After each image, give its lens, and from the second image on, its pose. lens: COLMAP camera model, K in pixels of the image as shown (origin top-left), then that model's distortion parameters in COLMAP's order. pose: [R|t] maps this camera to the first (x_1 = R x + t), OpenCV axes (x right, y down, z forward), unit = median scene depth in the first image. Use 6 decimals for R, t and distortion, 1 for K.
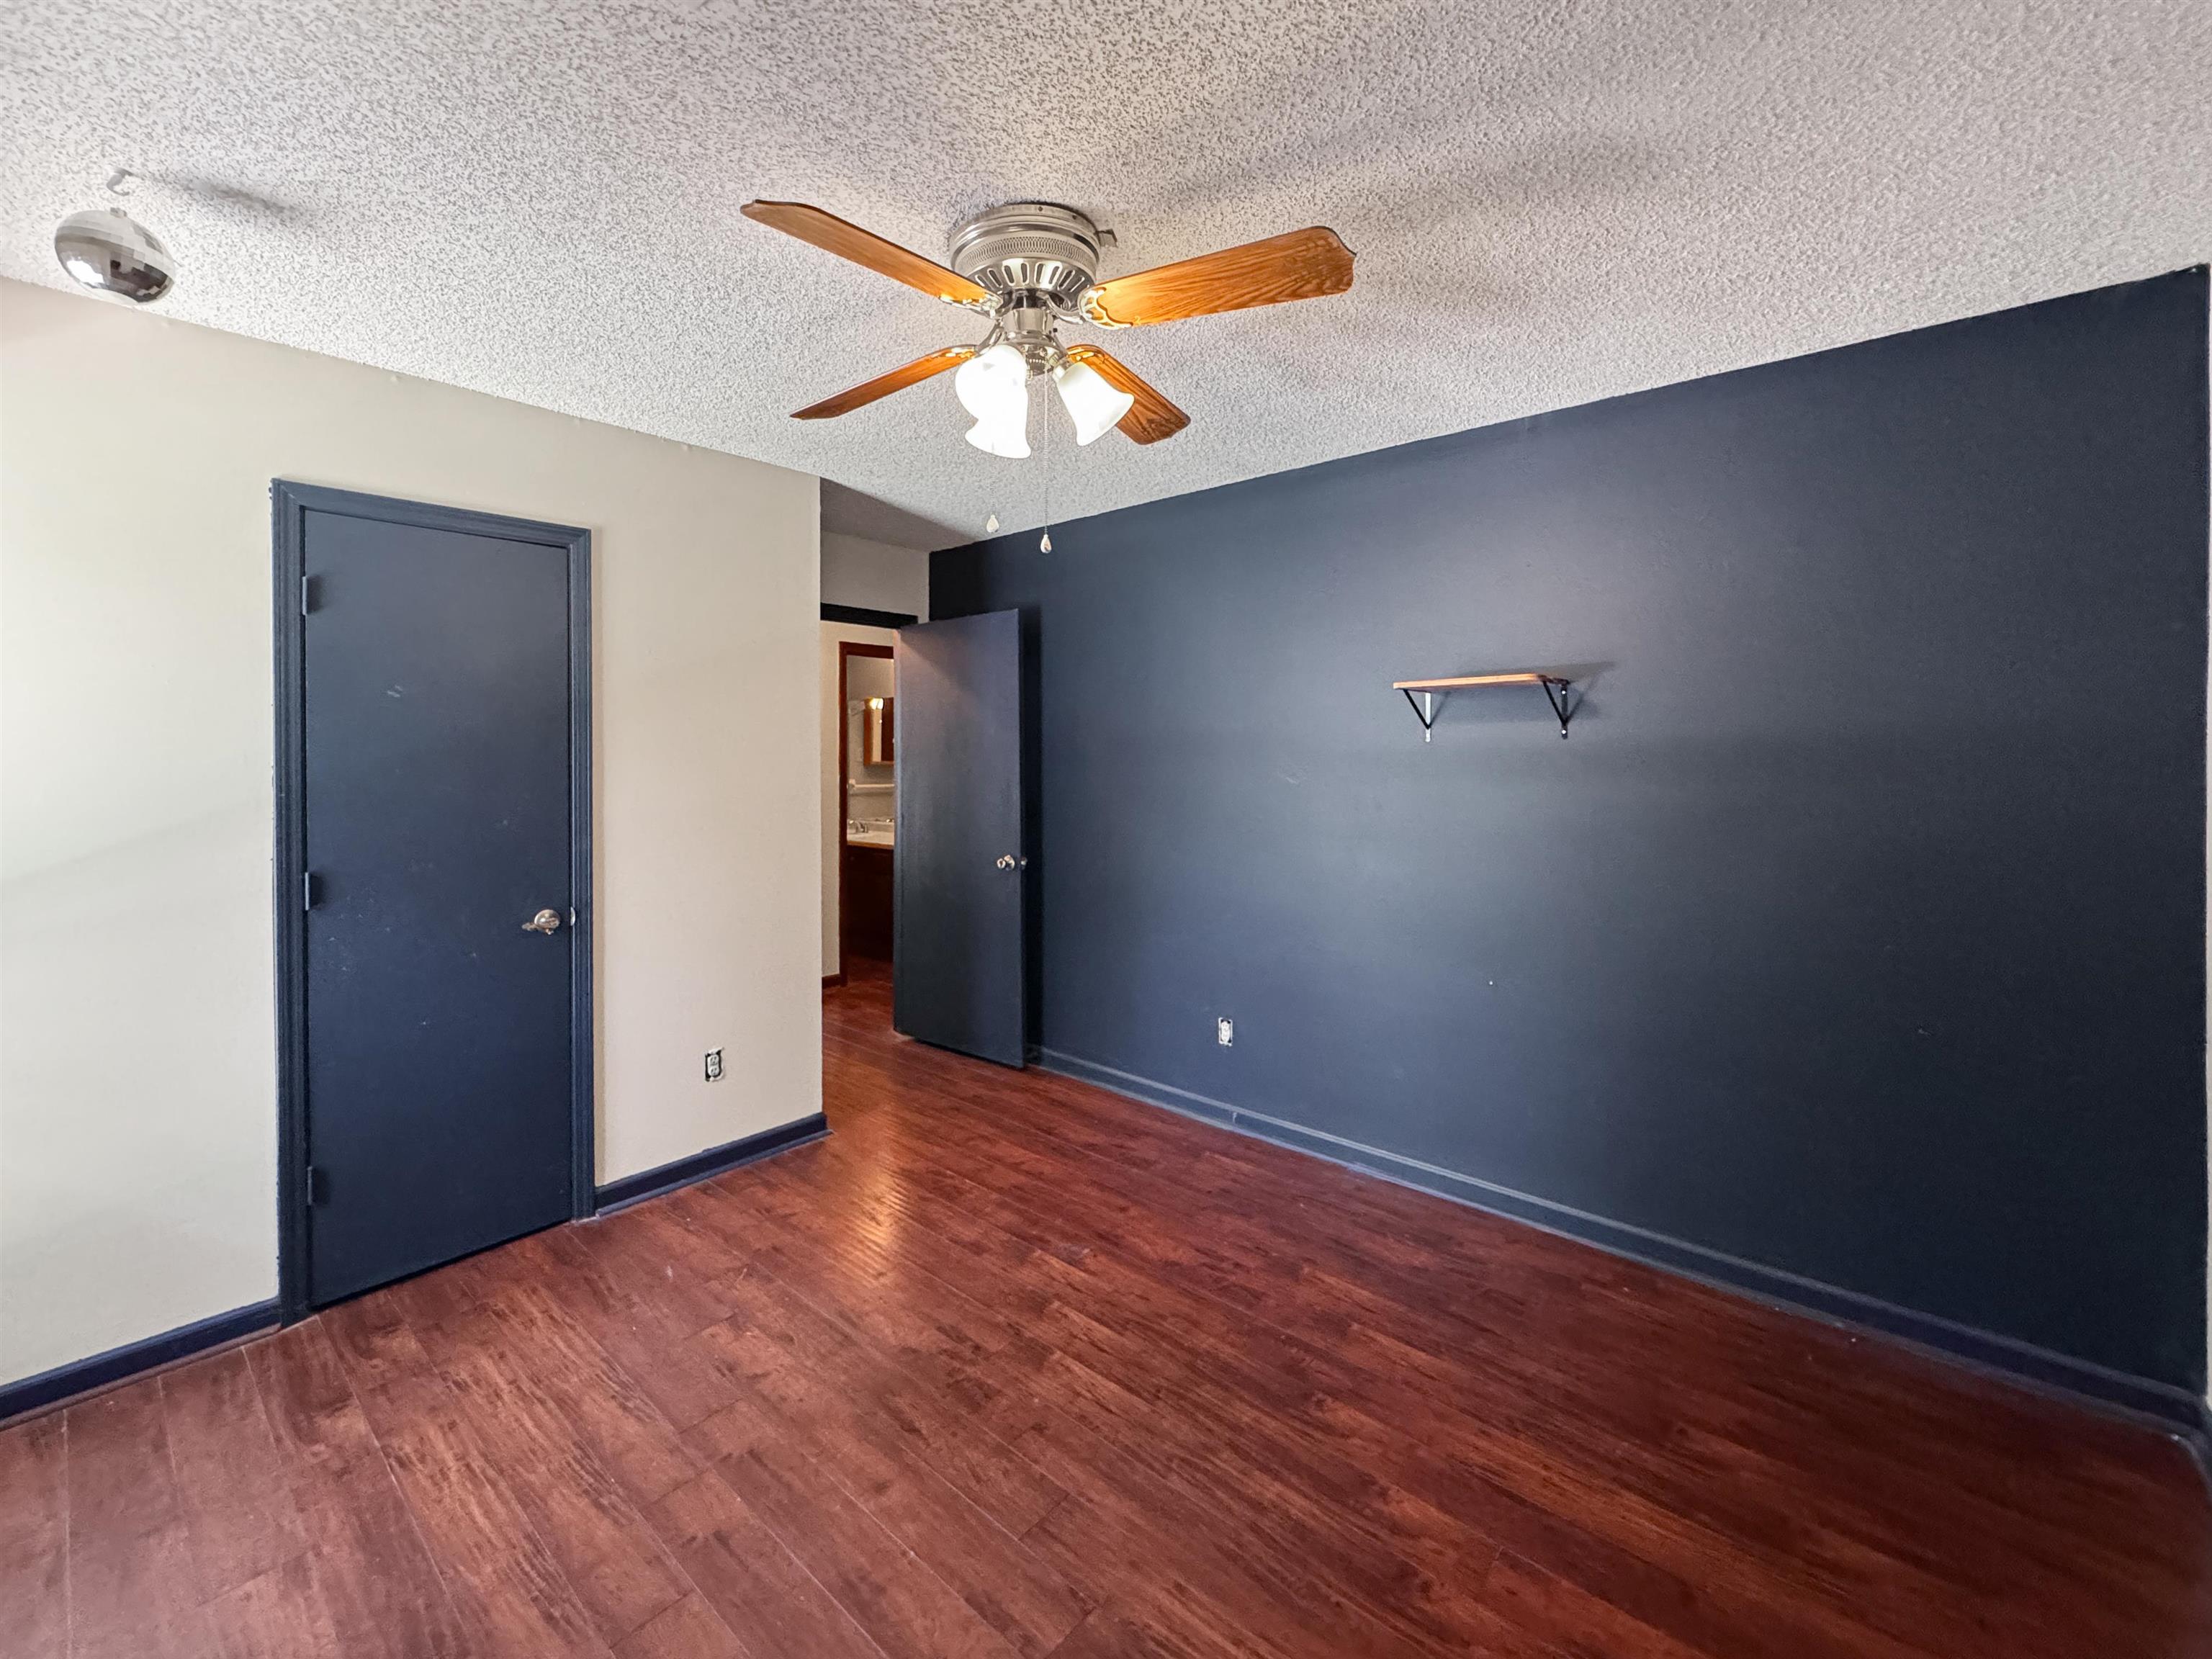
lens RADIAL K [[935.5, 0, 1100.9], [0, 935.5, 809.5], [0, 0, 1]] dist [0.007303, -0.000479]
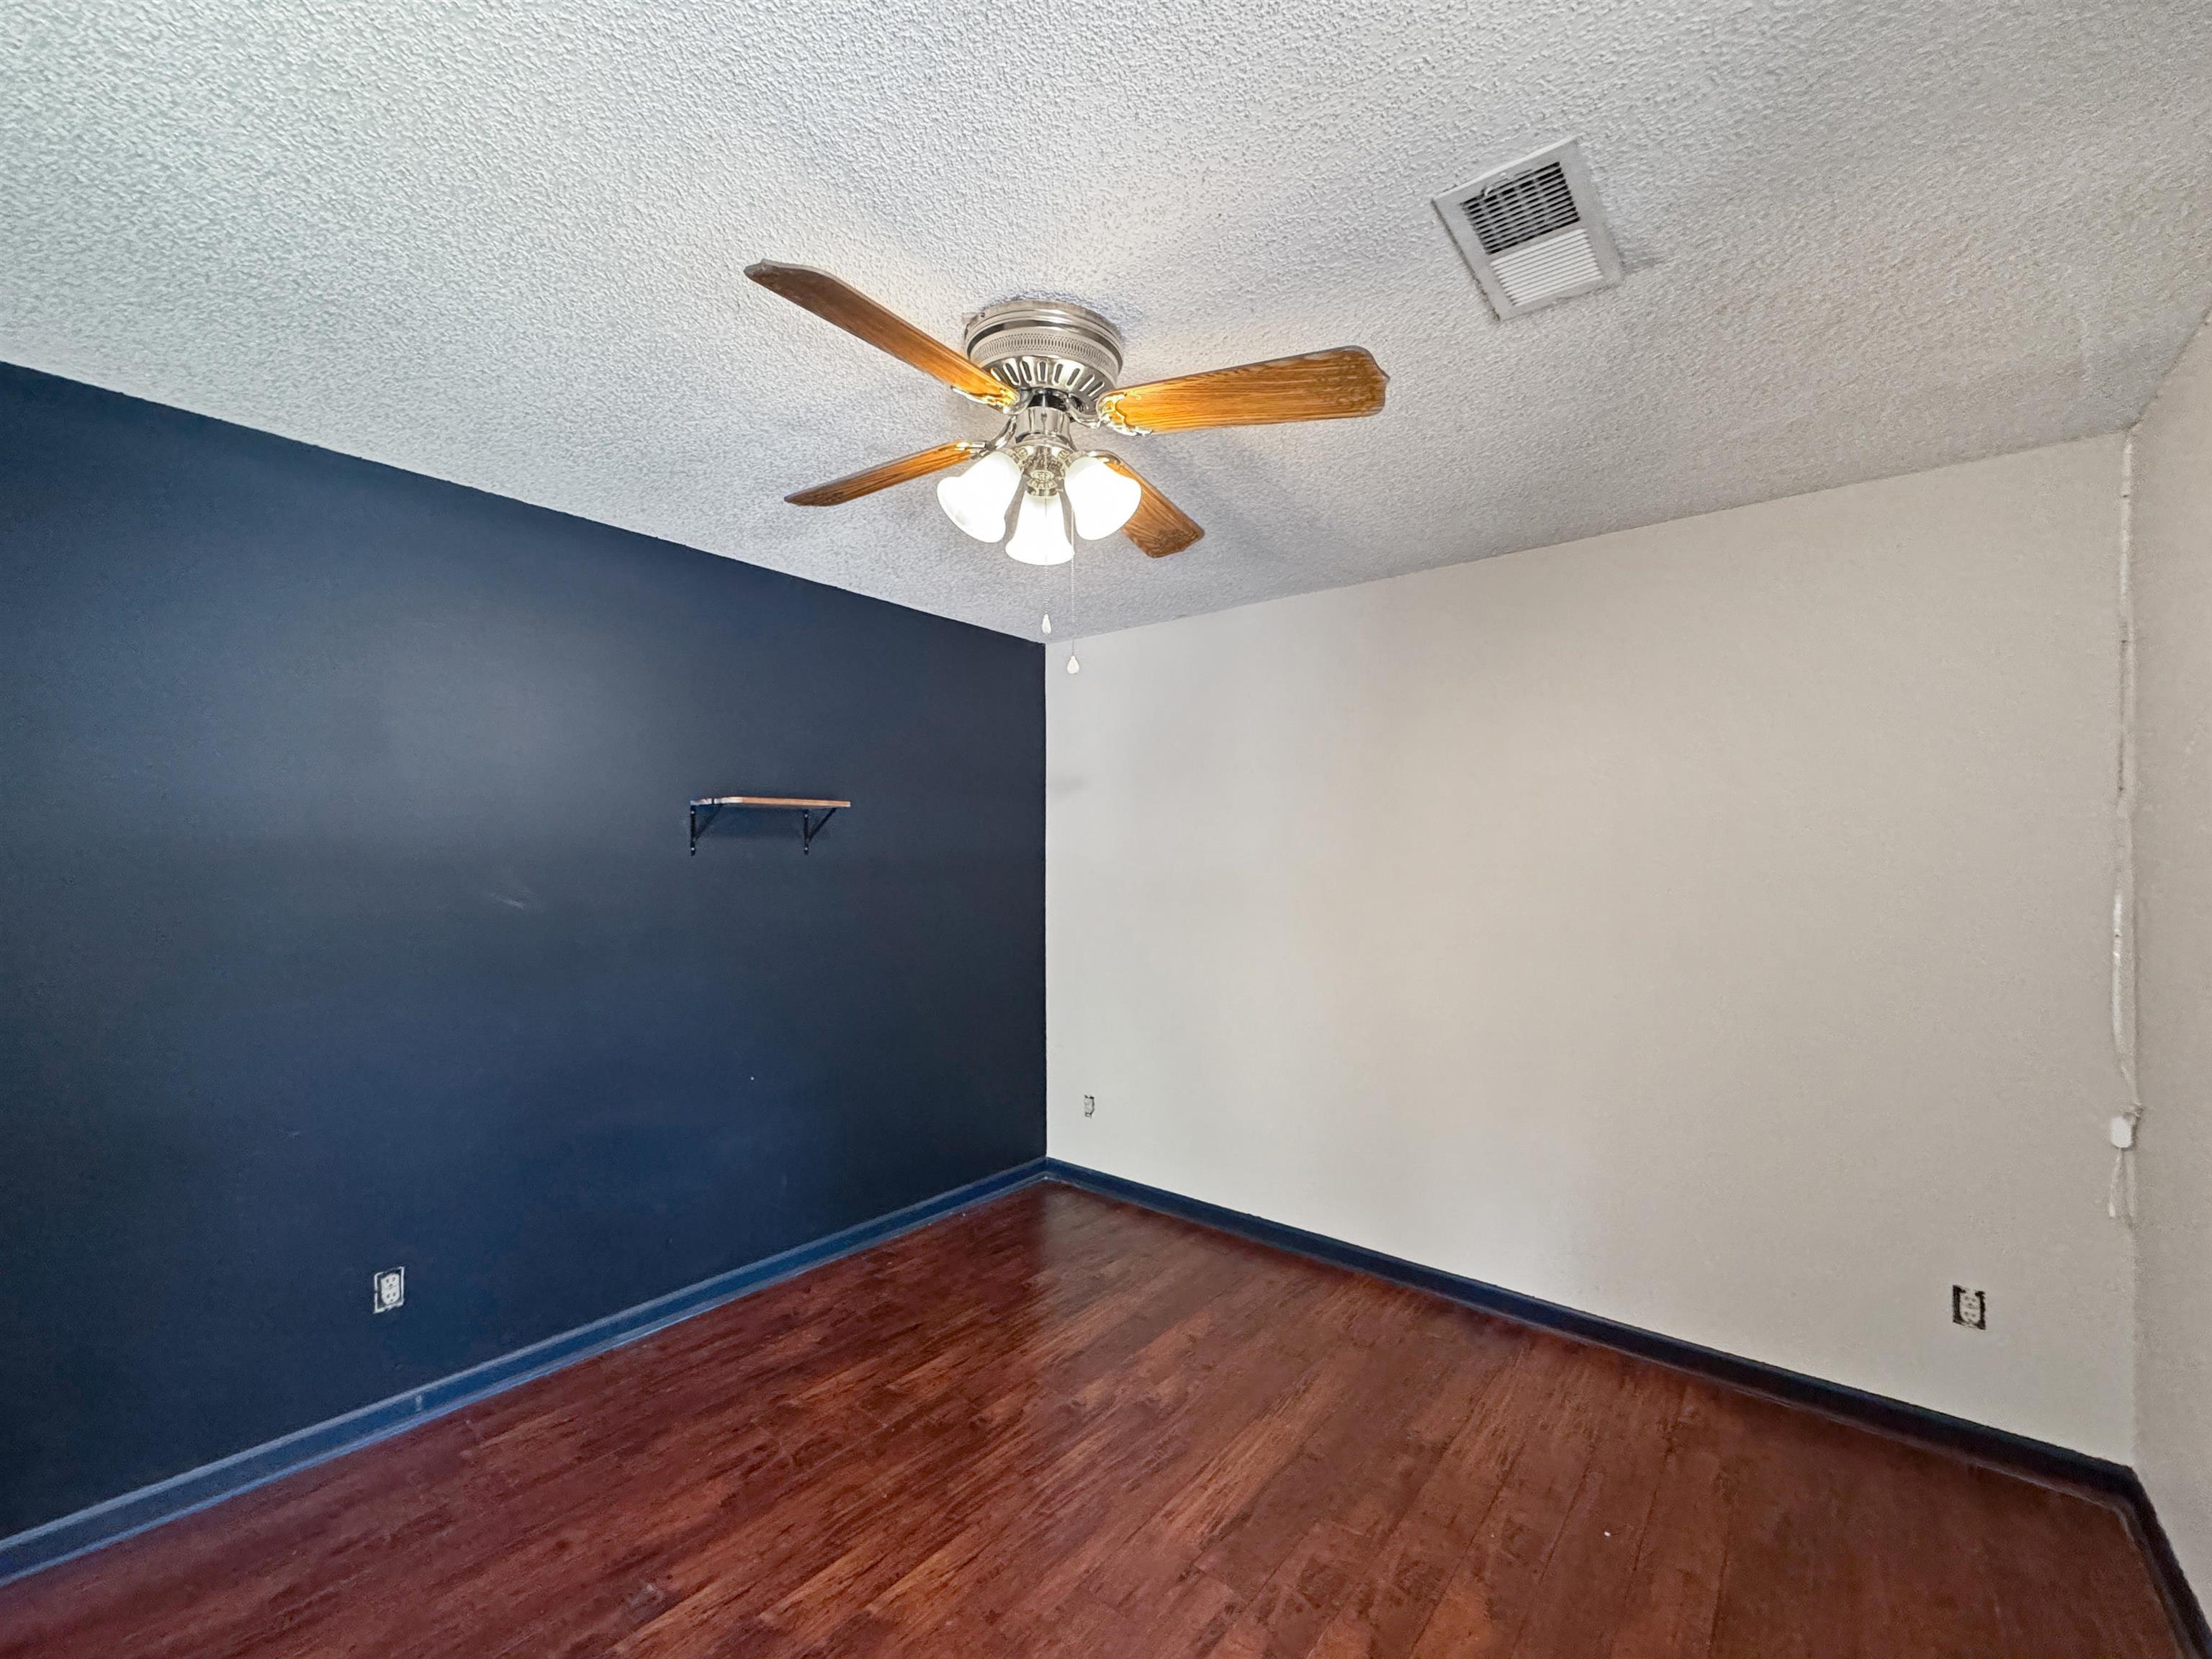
lens RADIAL K [[892.5, 0, 1107.4], [0, 892.5, 851.3], [0, 0, 1]] dist [-0.001782, -0.000706]
pose [[-0.043025, 0.010296, 0.999021, -0.750498], [0.058861, 0.998236, -0.007753, -0.057599], [-0.997339, 0.058470, -0.043555, 0.700333]]
